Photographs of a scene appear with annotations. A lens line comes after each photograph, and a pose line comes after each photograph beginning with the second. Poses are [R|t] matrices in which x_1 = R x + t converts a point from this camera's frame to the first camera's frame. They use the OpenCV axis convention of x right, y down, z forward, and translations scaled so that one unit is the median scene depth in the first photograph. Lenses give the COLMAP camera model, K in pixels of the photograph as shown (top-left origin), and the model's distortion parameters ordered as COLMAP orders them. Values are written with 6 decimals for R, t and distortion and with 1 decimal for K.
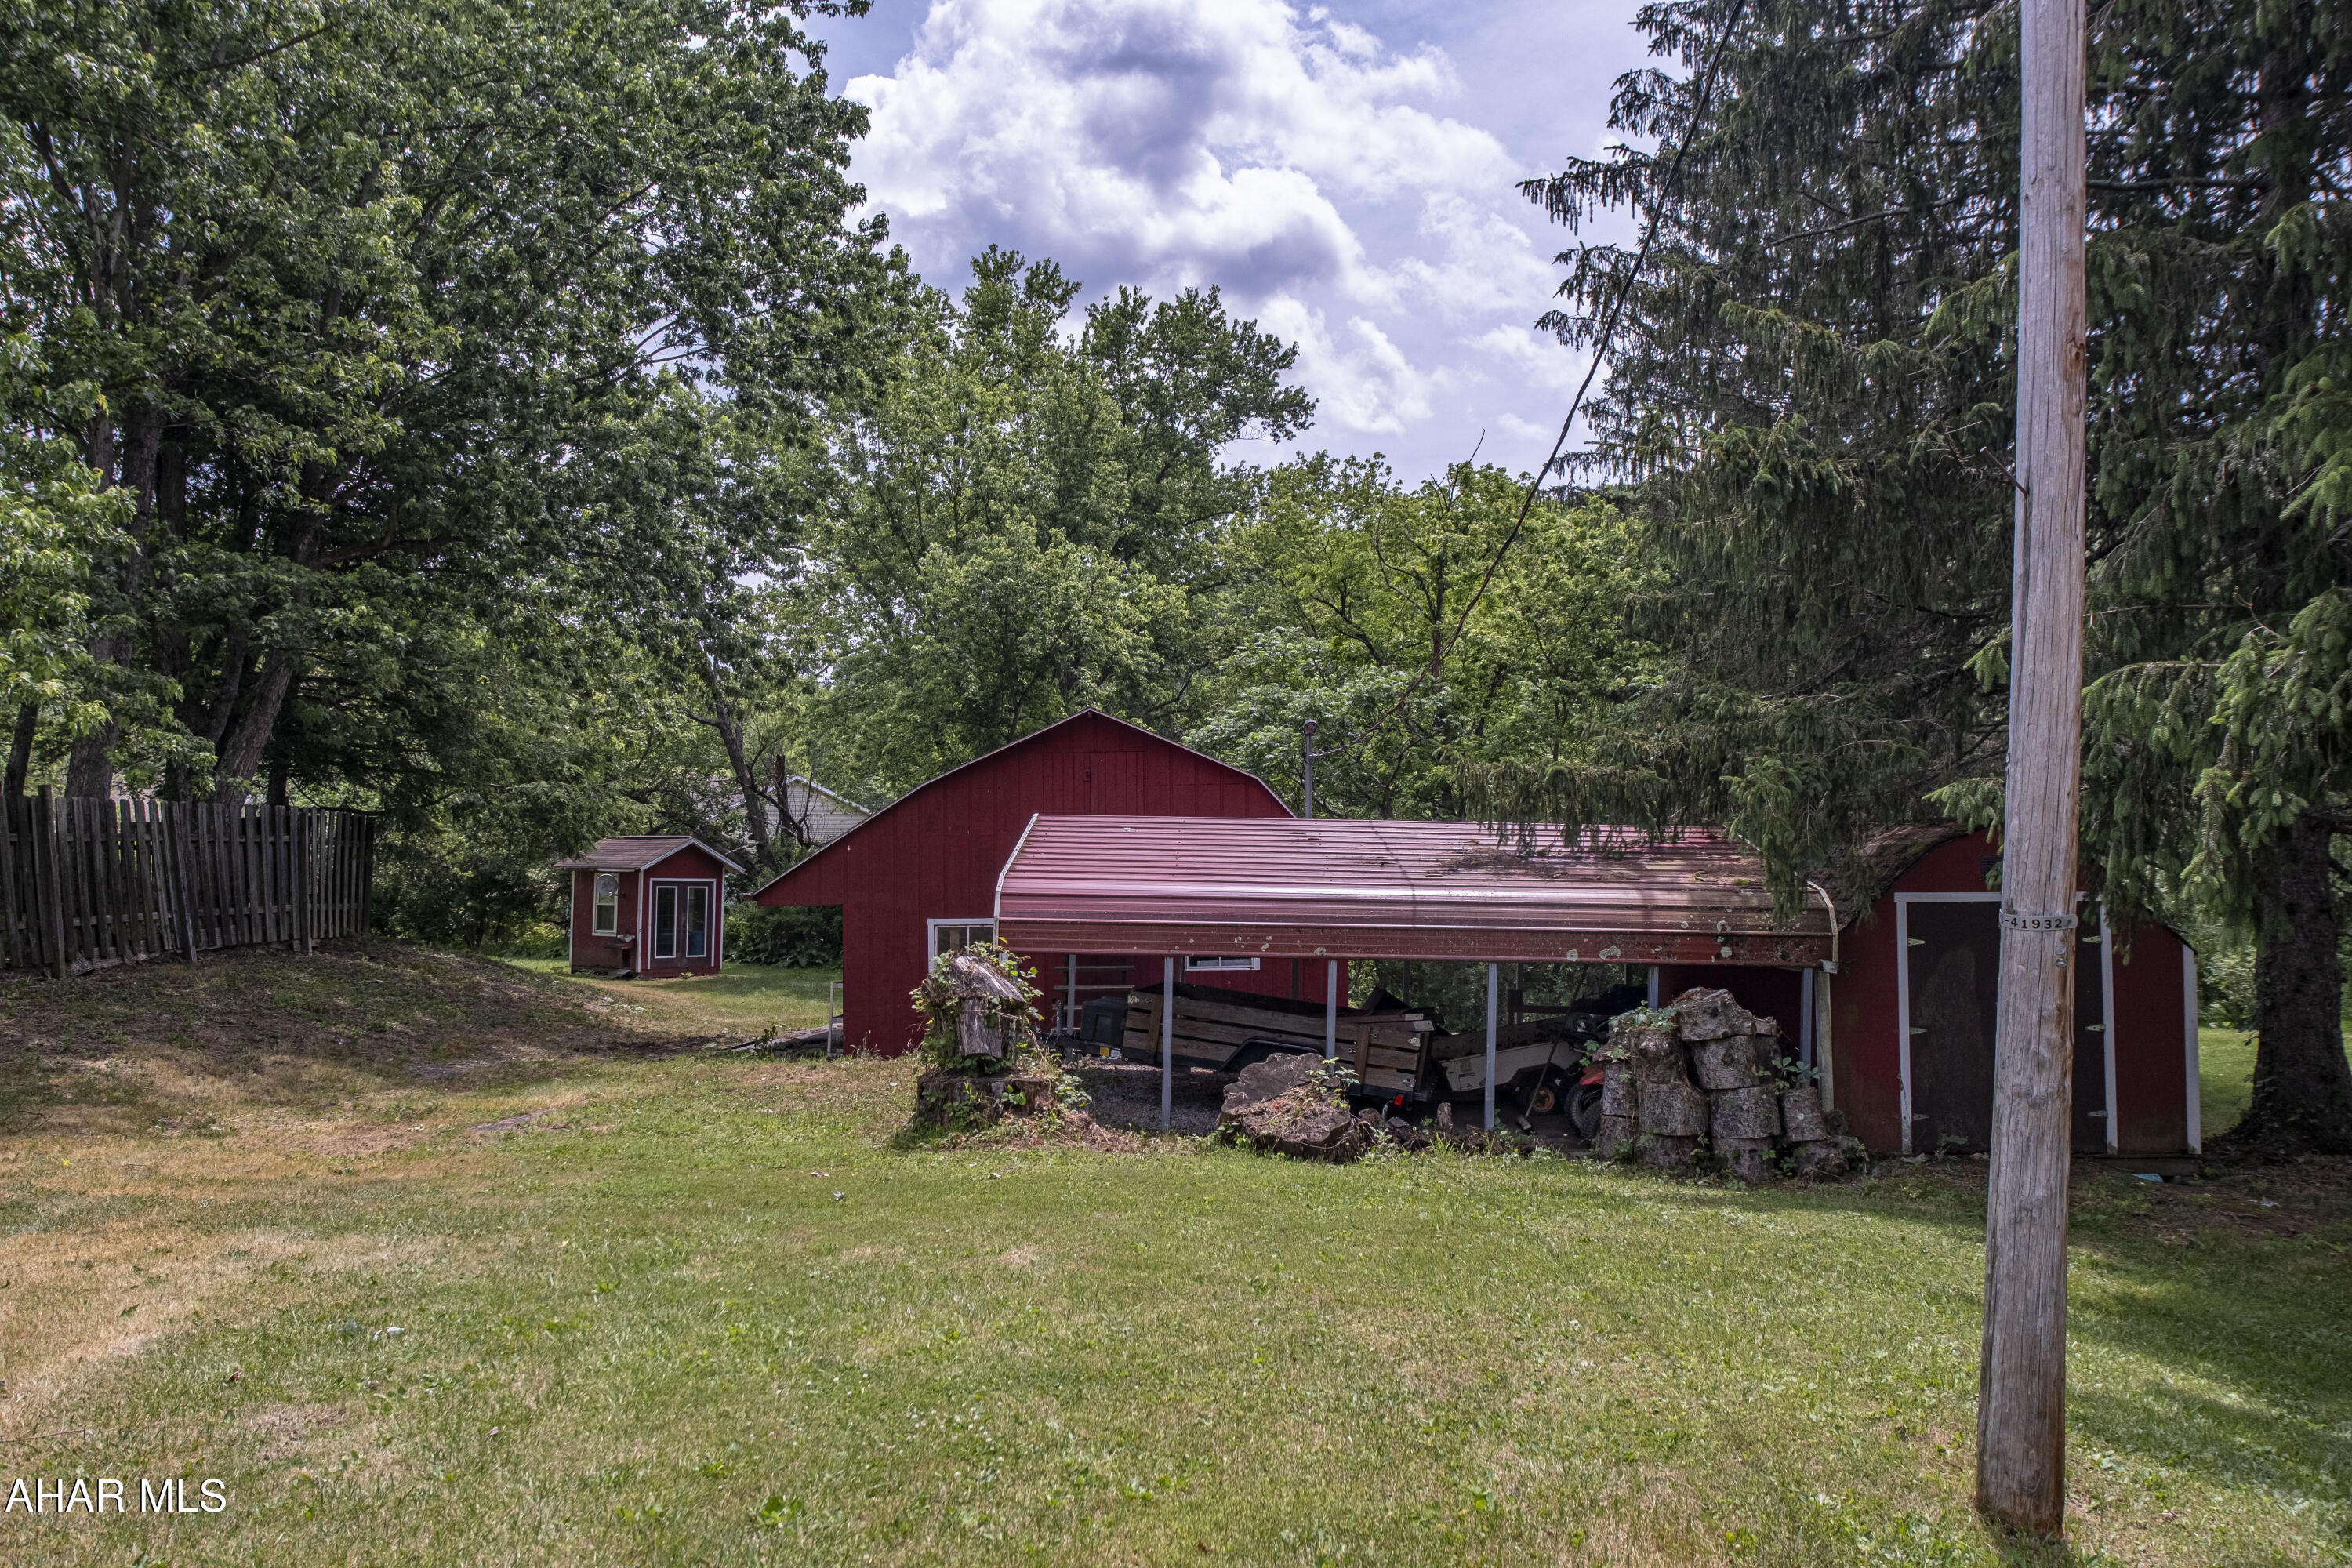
lens RADIAL K [[1670.7, 0, 1185.7], [0, 1670.7, 773.0], [0, 0, 1]] dist [-0.076009, 0.057290]
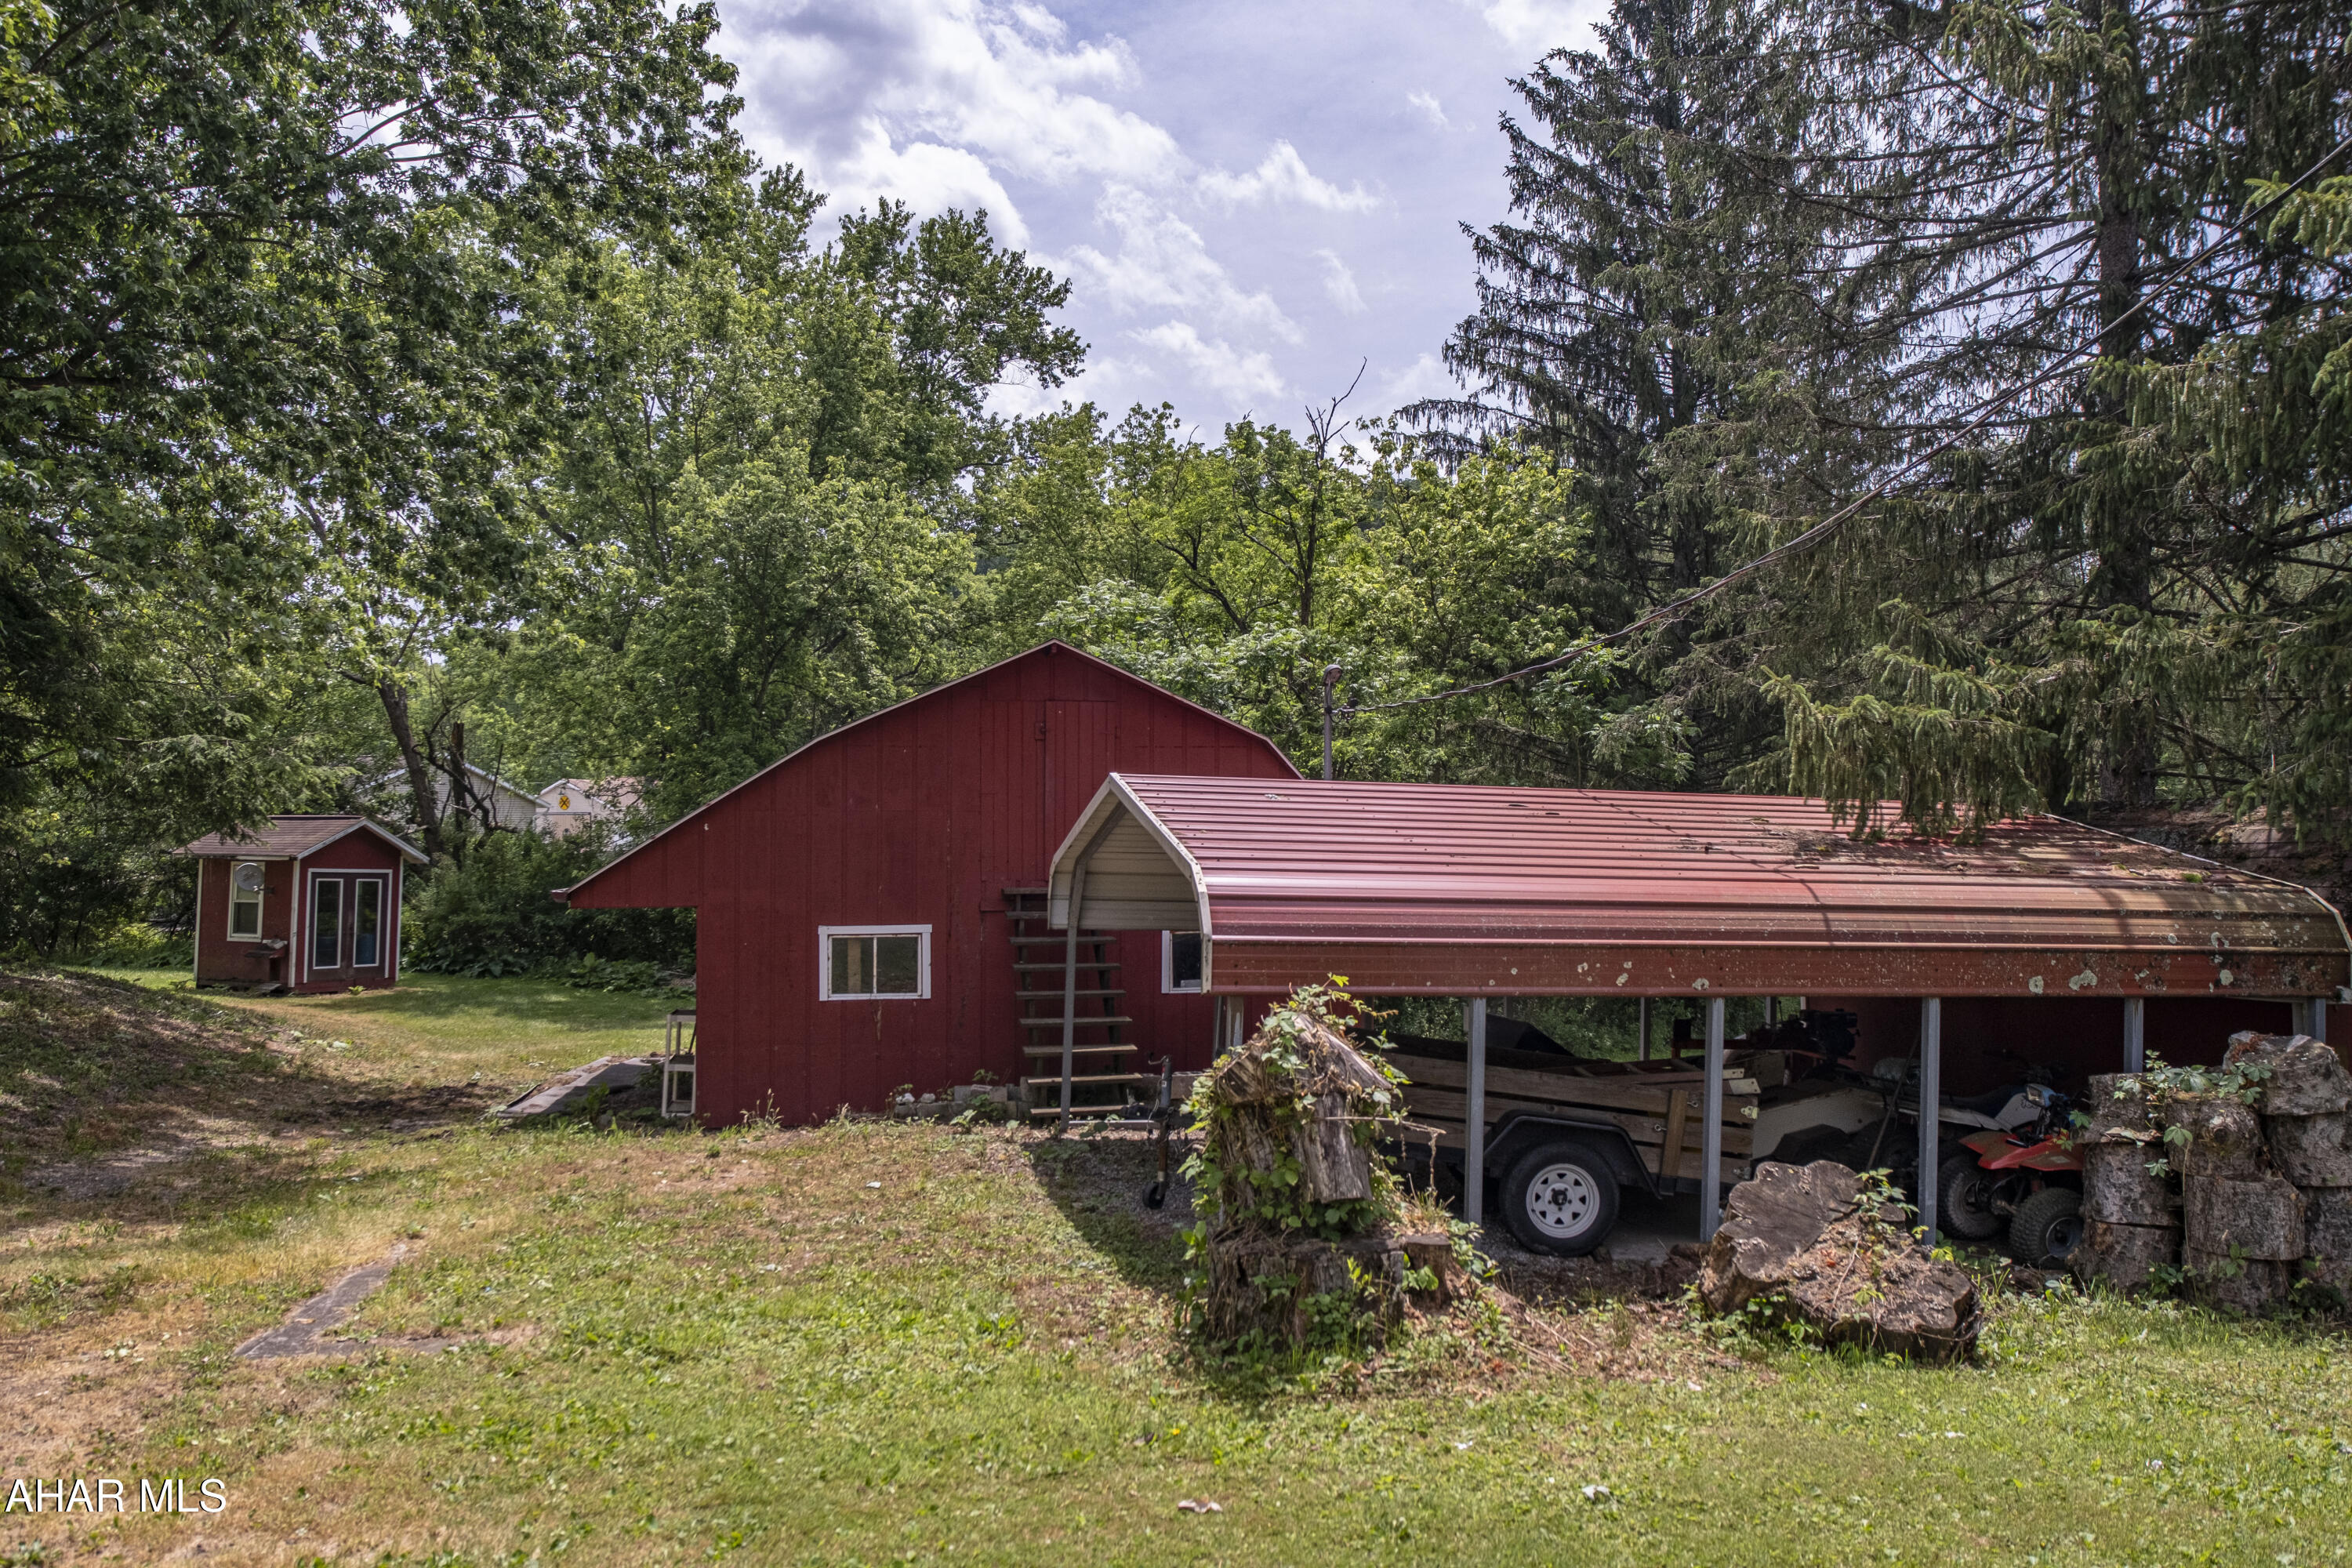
lens RADIAL K [[1670.7, 0, 1185.7], [0, 1670.7, 773.0], [0, 0, 1]] dist [-0.076009, 0.057290]
pose [[0.976501, 0.015266, 0.214973, -0.080692], [-0.016069, 0.999869, 0.001986, 0.008962], [-0.214914, -0.005394, 0.976618, 0.136374]]
